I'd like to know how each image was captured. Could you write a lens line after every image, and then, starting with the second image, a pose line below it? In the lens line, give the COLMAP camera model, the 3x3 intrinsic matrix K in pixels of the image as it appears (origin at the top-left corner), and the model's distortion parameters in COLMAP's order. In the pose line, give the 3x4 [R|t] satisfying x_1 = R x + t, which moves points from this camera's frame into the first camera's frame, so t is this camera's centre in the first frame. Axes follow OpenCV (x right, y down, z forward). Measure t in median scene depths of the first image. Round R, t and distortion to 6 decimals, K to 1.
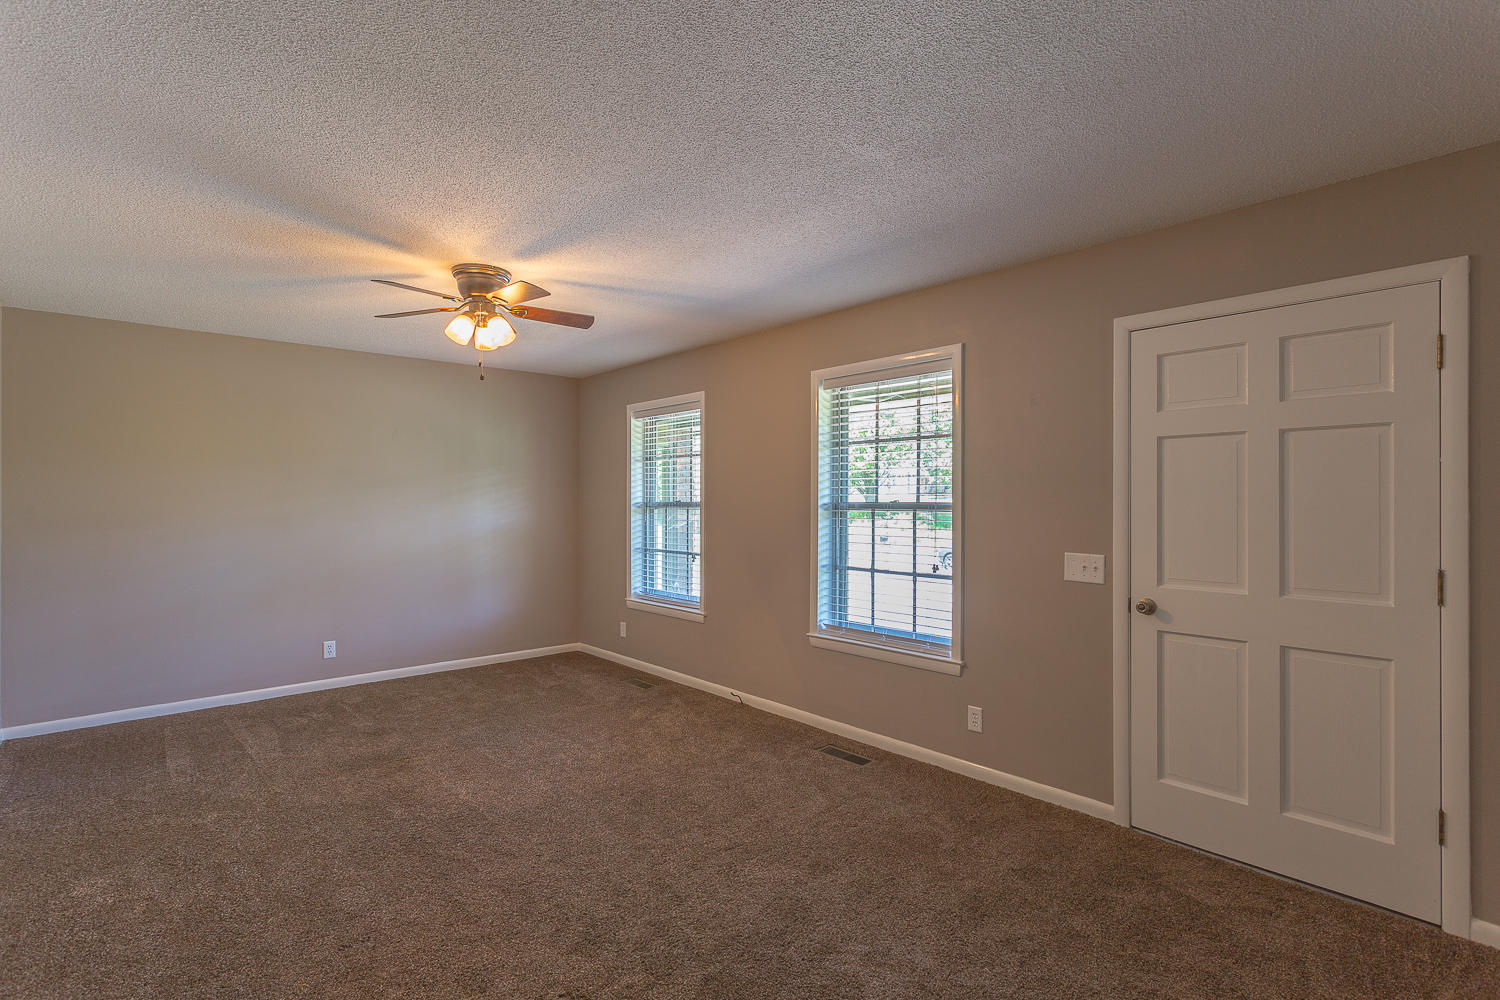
lens RADIAL K [[708.4, 0, 751.0], [0, 708.4, 501.5], [0, 0, 1]] dist [0.002059, 0.000809]
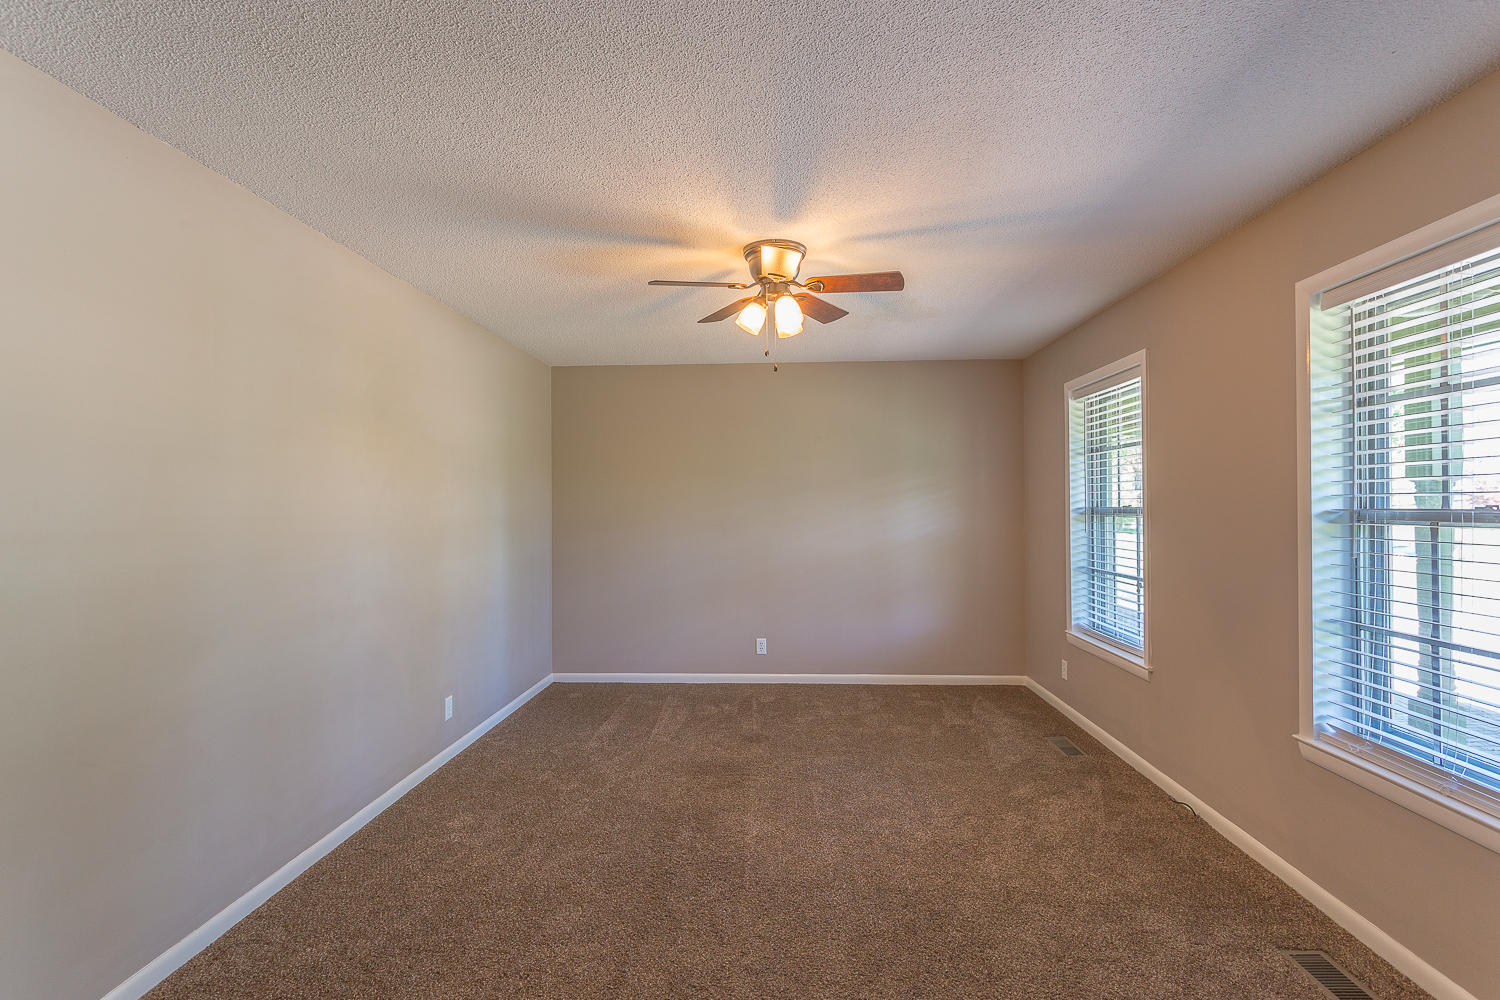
lens RADIAL K [[708.4, 0, 750.4], [0, 708.4, 498.2], [0, 0, 1]] dist [0.002059, 0.000809]
pose [[0.713808, -0.009589, -0.700276, 0.171659], [0.003240, 0.999941, -0.010390, -0.003181], [0.700334, 0.005147, 0.713797, 0.273943]]
